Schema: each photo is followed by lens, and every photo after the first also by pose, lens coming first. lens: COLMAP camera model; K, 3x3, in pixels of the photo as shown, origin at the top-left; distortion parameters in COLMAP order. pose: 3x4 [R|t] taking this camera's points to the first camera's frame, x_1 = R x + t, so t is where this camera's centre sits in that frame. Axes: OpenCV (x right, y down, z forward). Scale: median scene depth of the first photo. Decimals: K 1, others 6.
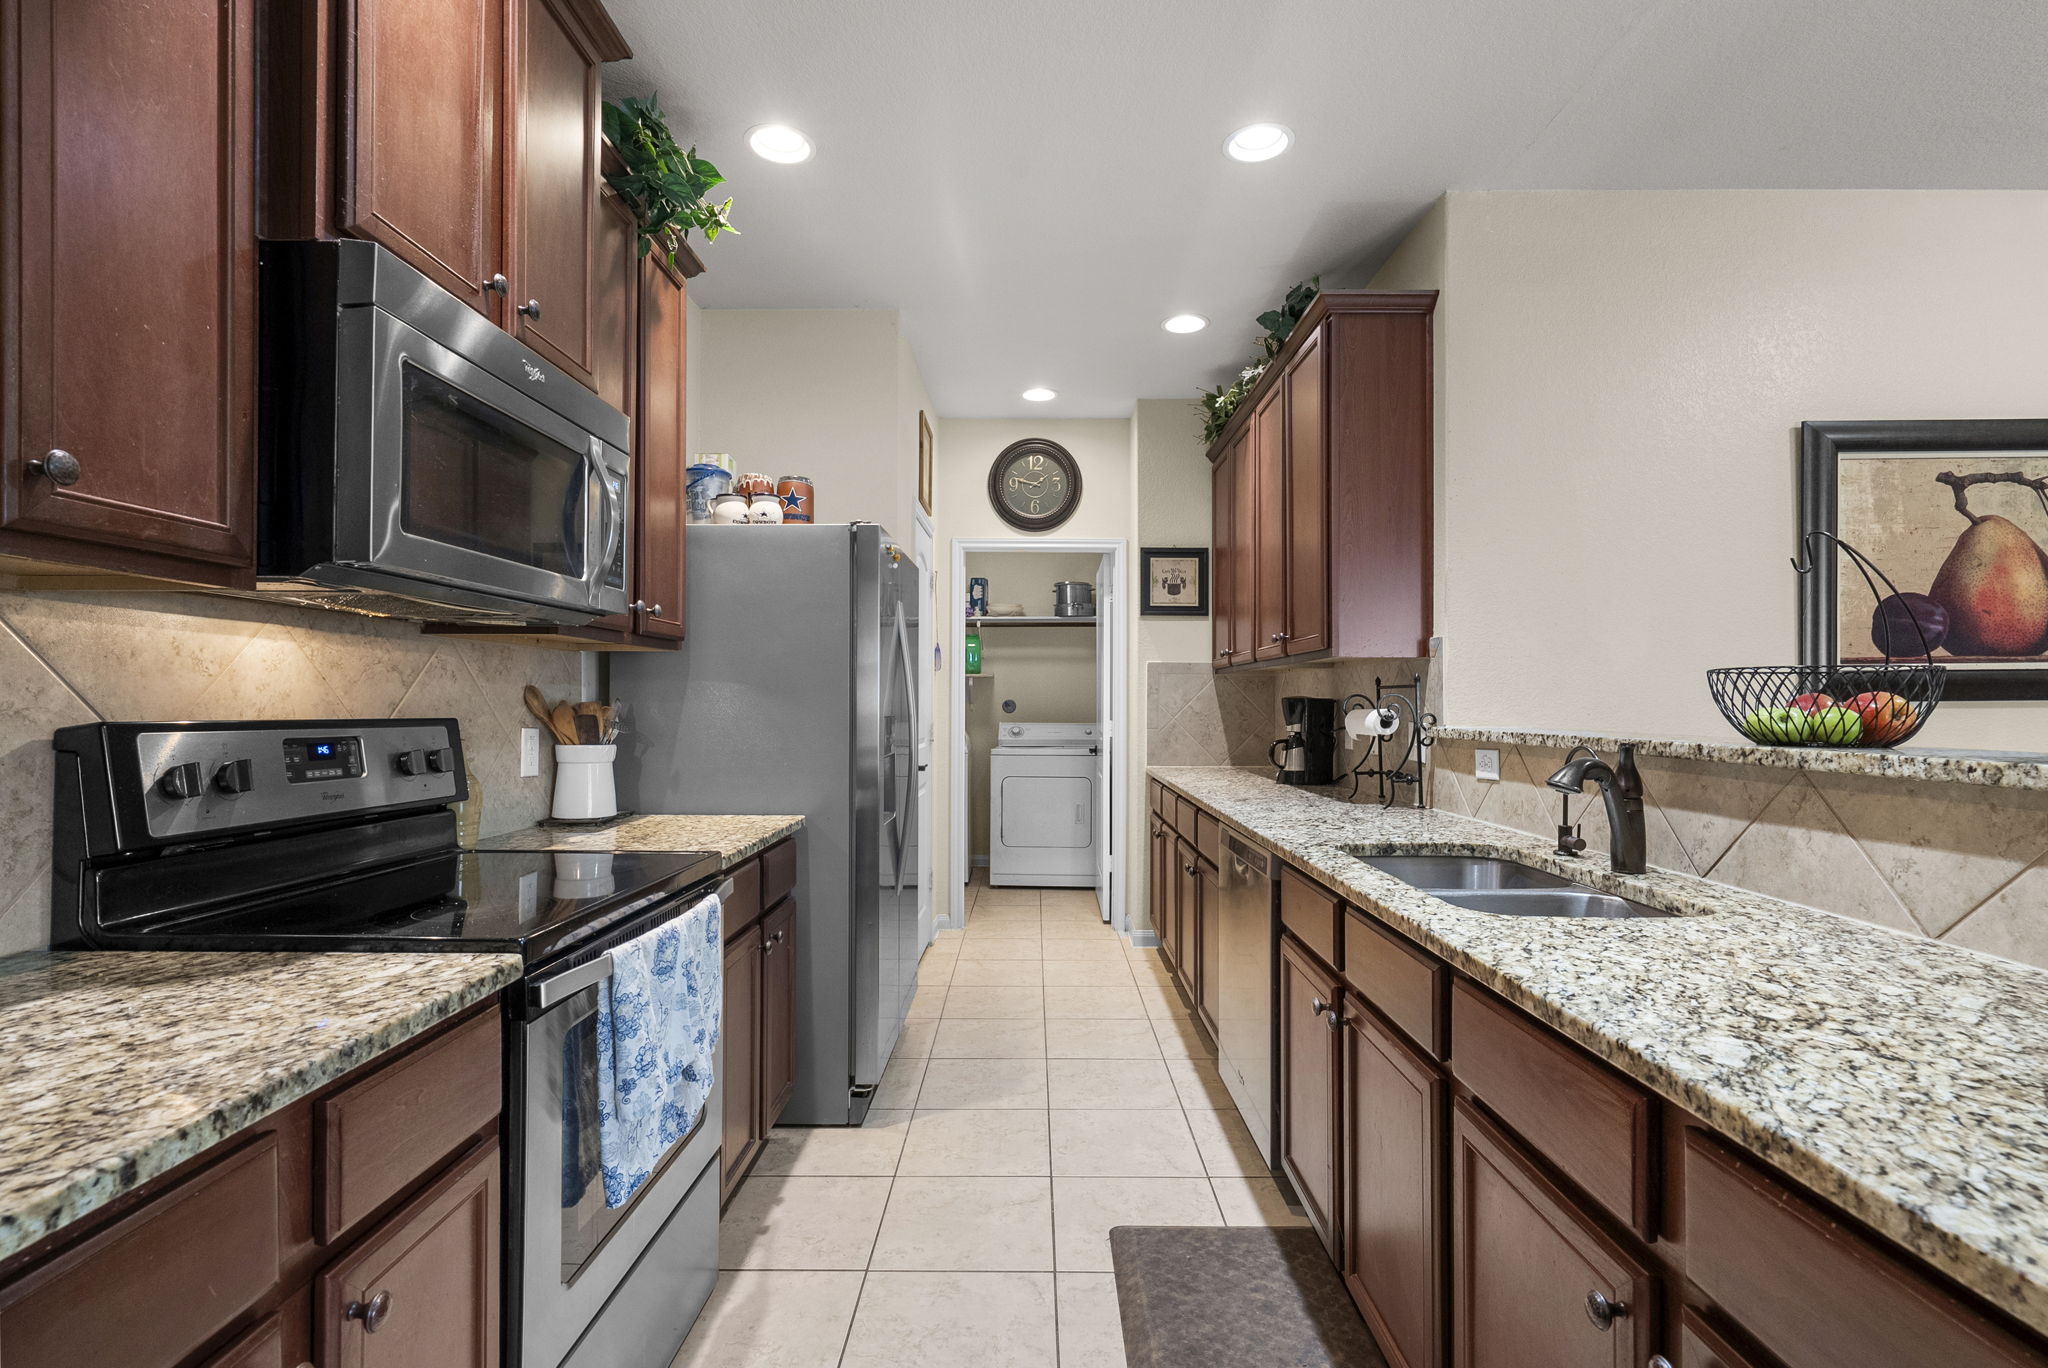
lens RADIAL K [[937.2, 0, 1020.7], [0, 937.2, 695.5], [0, 0, 1]] dist [0.001459, 0.000202]
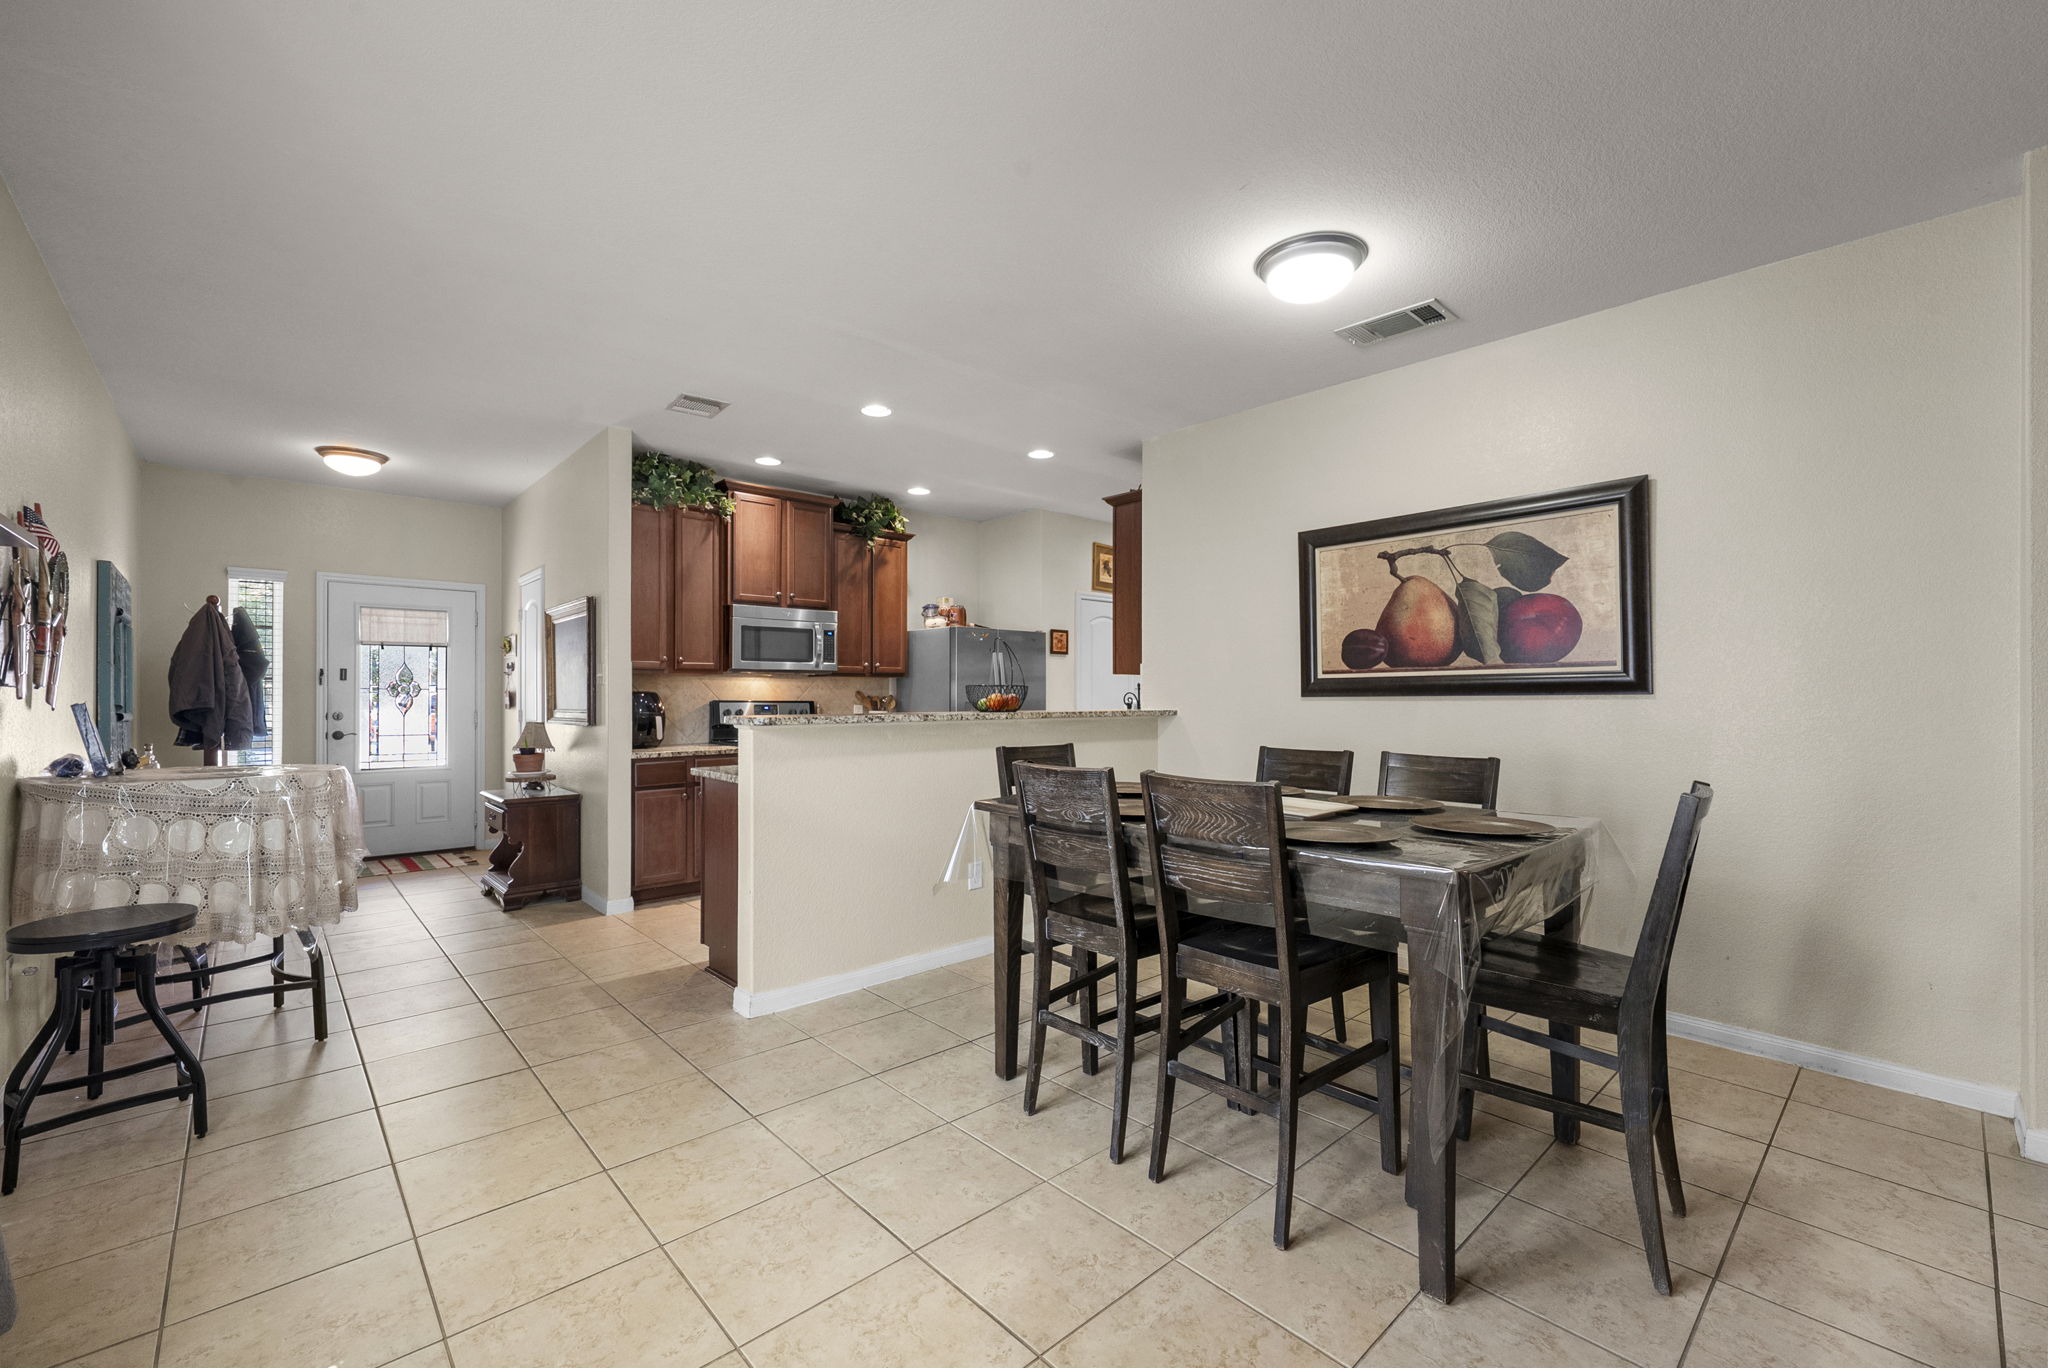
lens RADIAL K [[836.9, 0, 1023.0], [0, 836.9, 690.1], [0, 0, 1]] dist [-0.000182, -0.000021]
pose [[0.682606, -0.004163, -0.730775, 2.029781], [0.004621, 0.999988, -0.001380, -0.007313], [0.730772, -0.002435, 0.682617, -0.513808]]
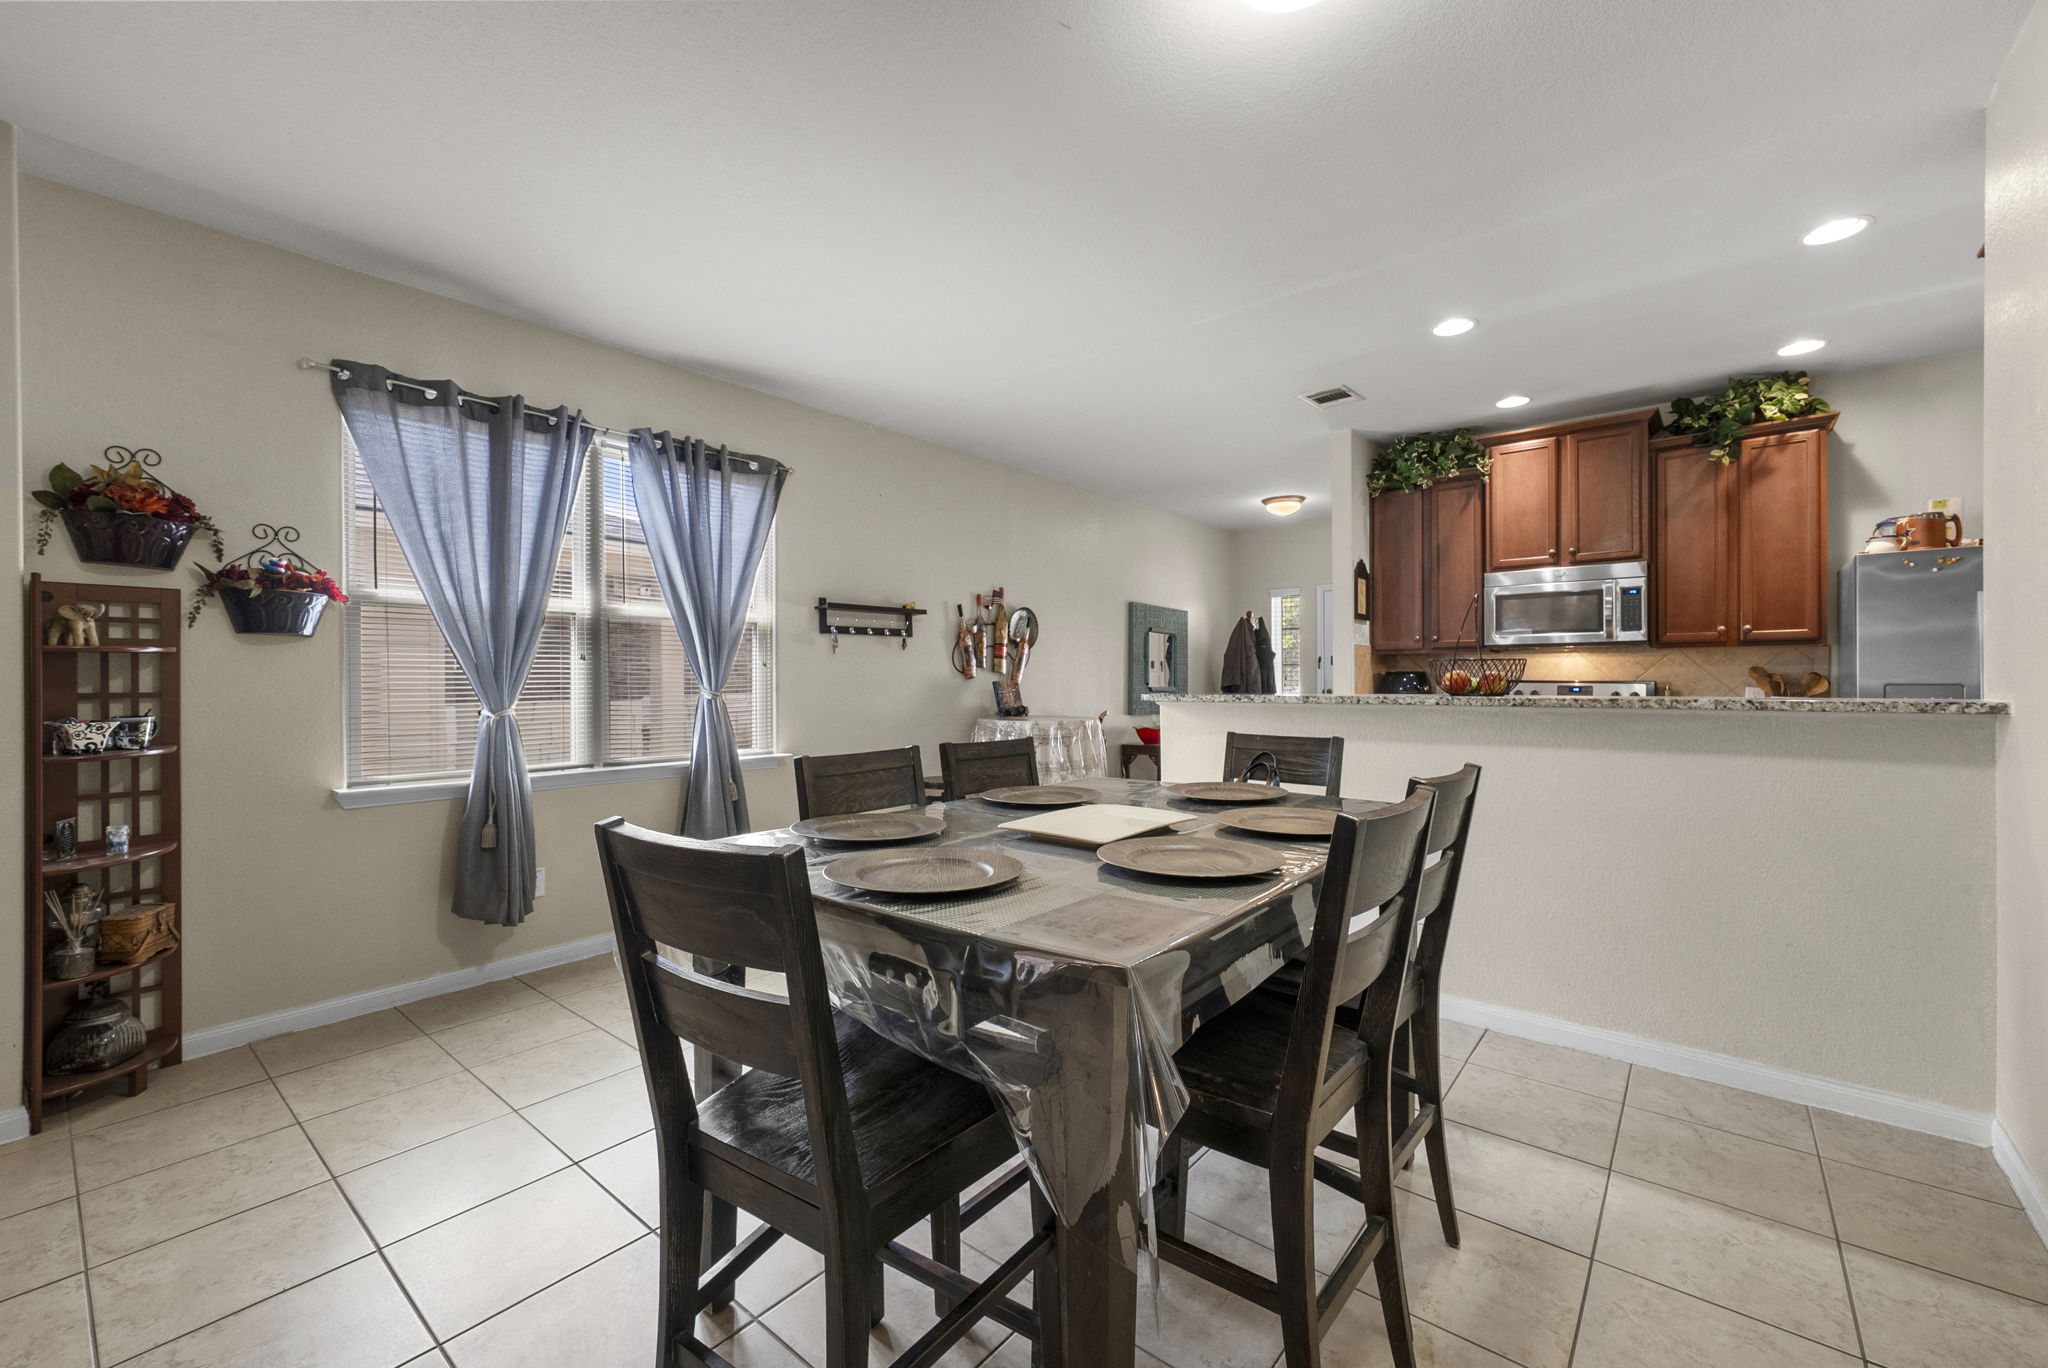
lens RADIAL K [[834.6, 0, 1035.6], [0, 834.6, 679.4], [0, 0, 1]] dist [0.000364, 0.000126]
pose [[-0.621476, 0.005460, -0.783414, 2.125888], [0.008970, 0.999960, -0.000146, 0.003869], [0.783382, -0.007118, -0.621500, 1.003845]]
